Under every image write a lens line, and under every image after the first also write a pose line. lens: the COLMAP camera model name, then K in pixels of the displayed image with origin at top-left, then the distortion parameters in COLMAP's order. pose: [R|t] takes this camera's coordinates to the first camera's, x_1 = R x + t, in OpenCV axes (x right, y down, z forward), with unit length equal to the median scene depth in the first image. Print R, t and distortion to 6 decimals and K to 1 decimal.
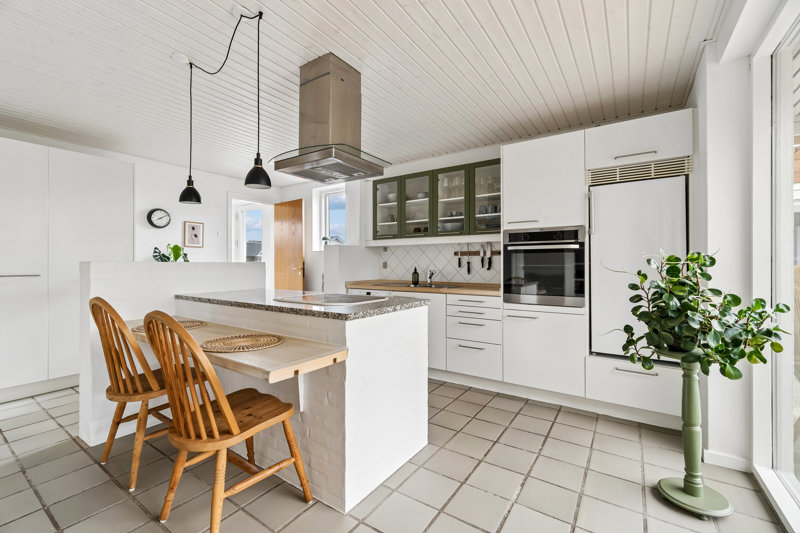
lens RADIAL K [[341.6, 0, 398.8], [0, 341.6, 264.5], [0, 0, 1]] dist [-0.001010, 0.000887]
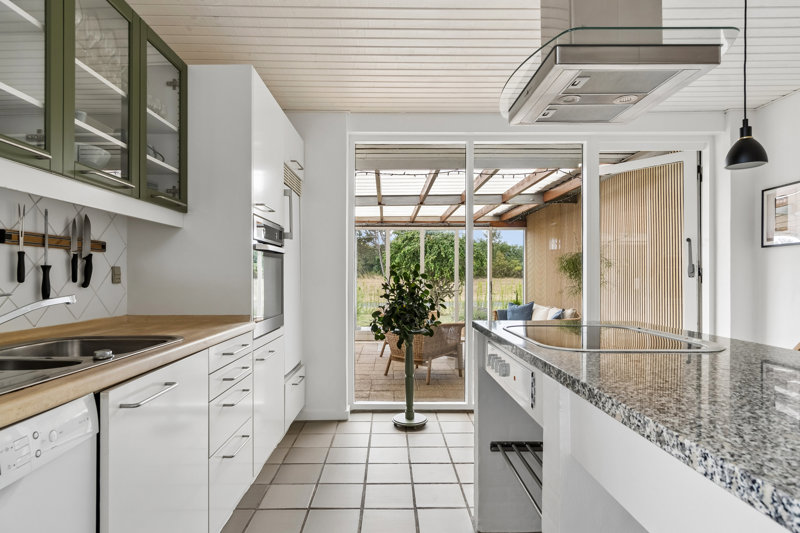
lens RADIAL K [[442.8, 0, 399.3], [0, 442.8, 271.6], [0, 0, 1]] dist [-0.000905, -0.000113]
pose [[-0.570804, 0.008617, 0.821041, -0.442312], [0.004385, 0.999963, -0.007447, 0.003791], [-0.821075, -0.000650, -0.570820, 1.203950]]
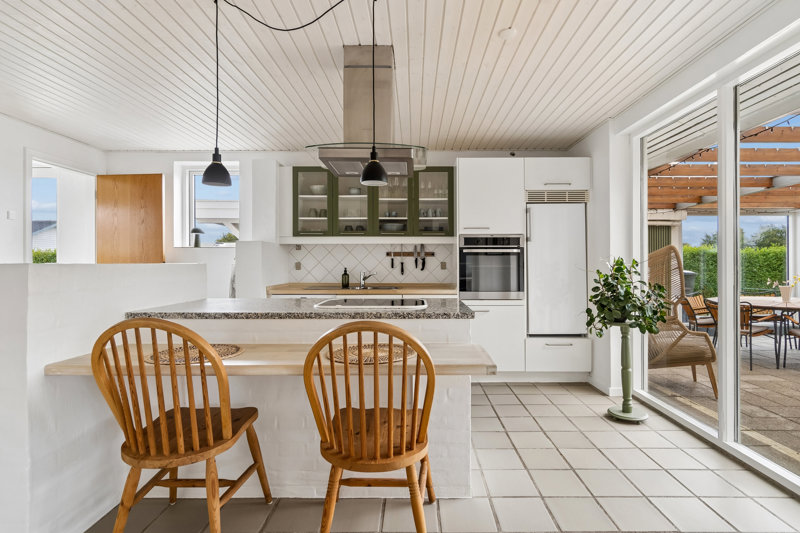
lens RADIAL K [[393.8, 0, 404.7], [0, 393.8, 263.1], [0, 0, 1]] dist [-0.001100, 0.001266]
pose [[0.825479, -0.000002, 0.564433, -0.555447], [0.000492, 1.000000, -0.000717, -0.006421], [-0.564433, 0.000870, 0.825479, 0.047490]]
